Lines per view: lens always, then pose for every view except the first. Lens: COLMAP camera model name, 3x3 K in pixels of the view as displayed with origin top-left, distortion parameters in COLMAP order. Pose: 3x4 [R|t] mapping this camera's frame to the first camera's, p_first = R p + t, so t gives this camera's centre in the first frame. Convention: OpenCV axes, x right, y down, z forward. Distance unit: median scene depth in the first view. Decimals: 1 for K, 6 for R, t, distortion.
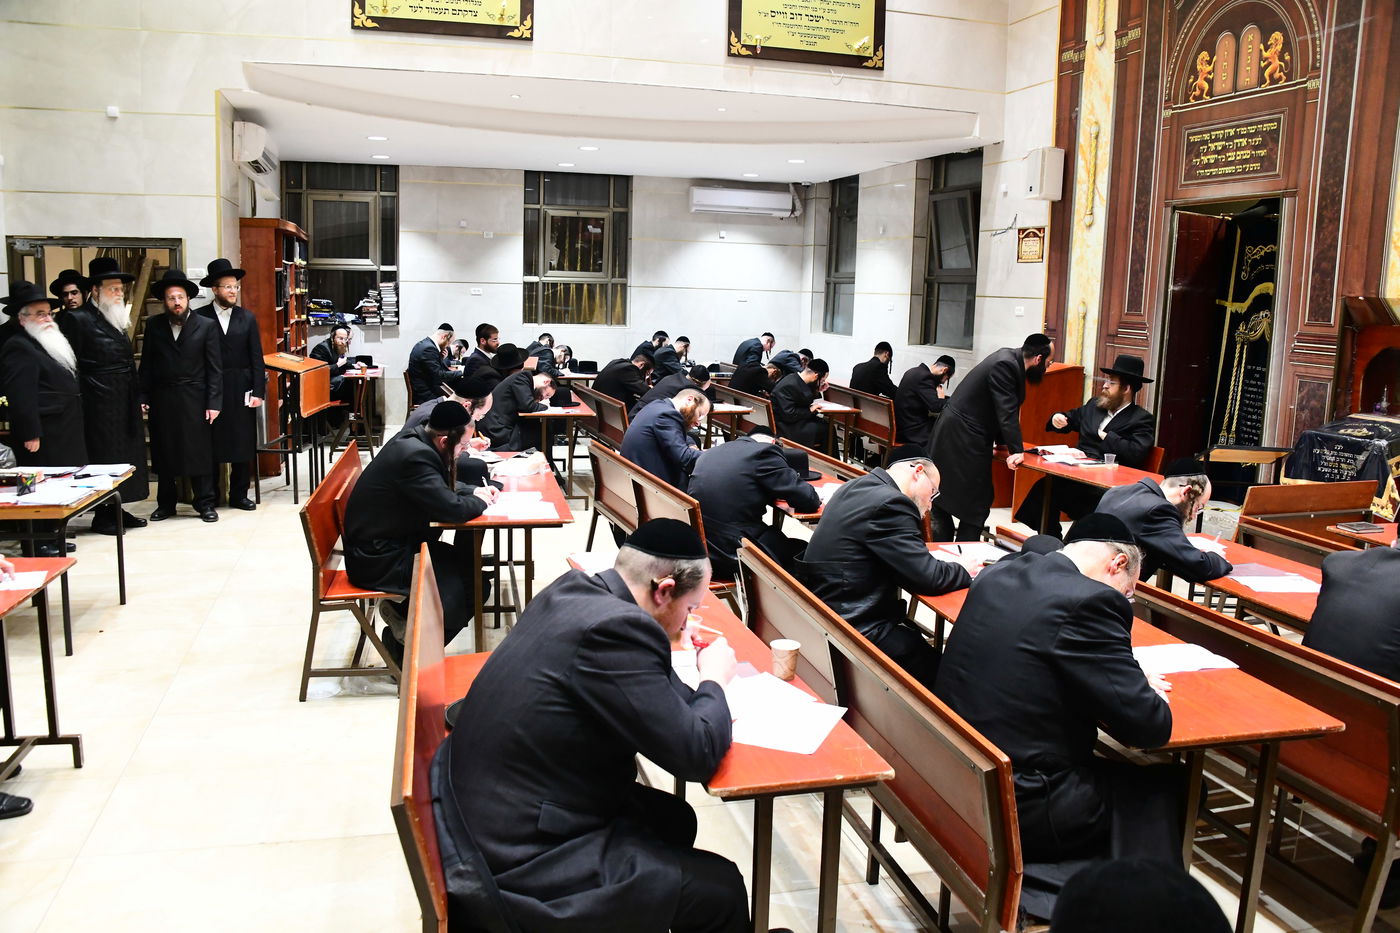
lens RADIAL K [[1121.5, 0, 701.3], [0, 1121.5, 475.0], [0, 0, 1]] dist [-0.147840, 0.089189]
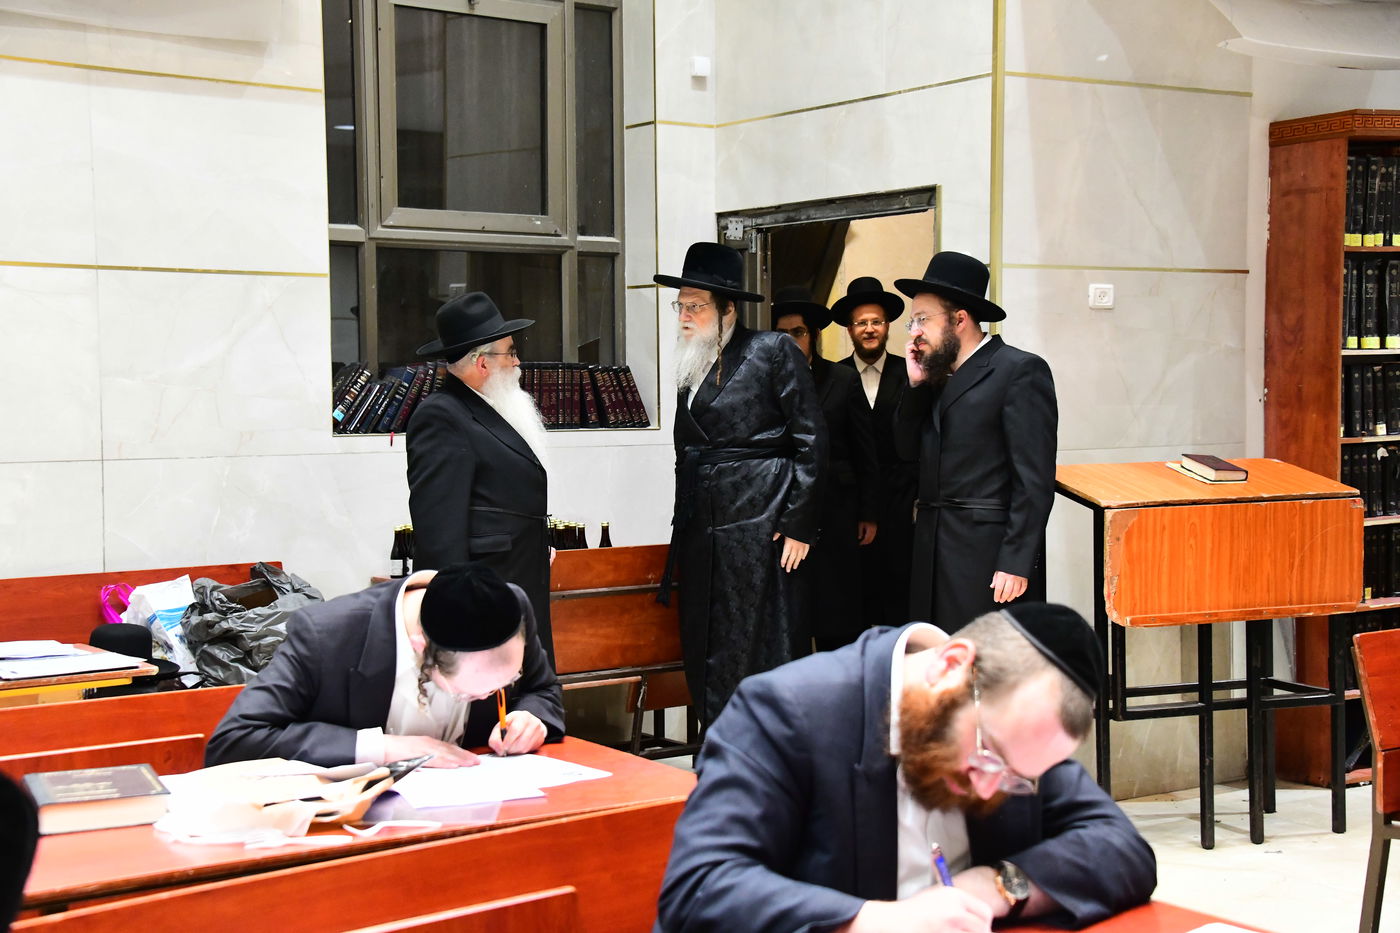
lens RADIAL K [[2103.1, 0, 695.5], [0, 2103.1, 473.0], [0, 0, 1]] dist [0.281937, 0.000000]
pose [[0.340585, 0.011581, -0.940142, 0.249374], [-0.135704, 0.990060, -0.036965, -0.050759], [0.930369, 0.140171, 0.338771, 0.546677]]
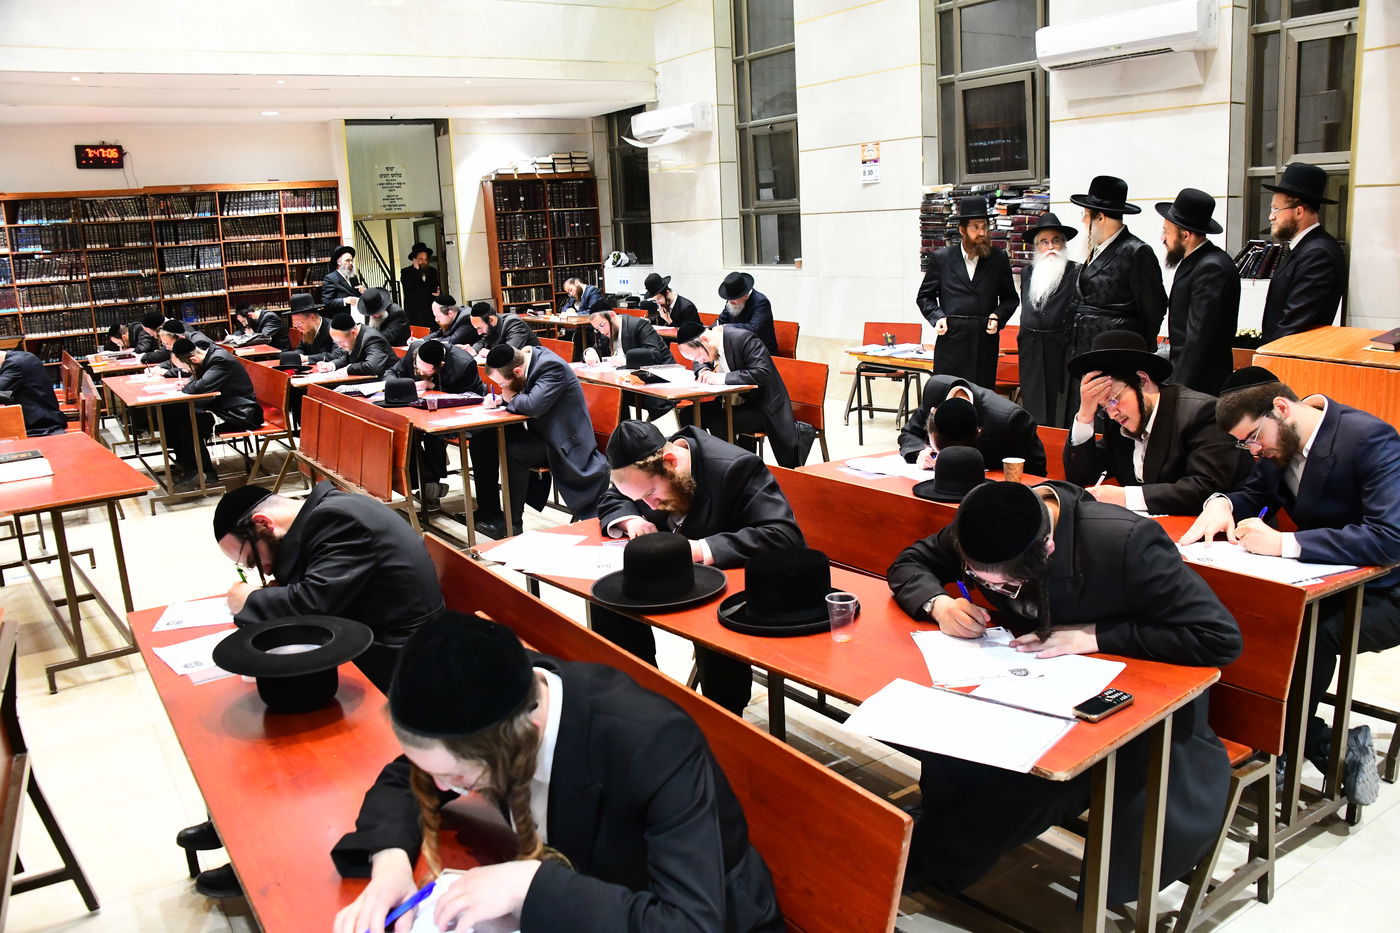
lens RADIAL K [[1121.5, 0, 705.6], [0, 1121.5, 475.5], [0, 0, 1]] dist [-0.147840, 0.089189]
pose [[-0.954330, 0.074887, -0.289216, 0.070877], [-0.035480, 0.932813, 0.358610, -0.213573], [0.296640, 0.352494, -0.887554, 1.338755]]
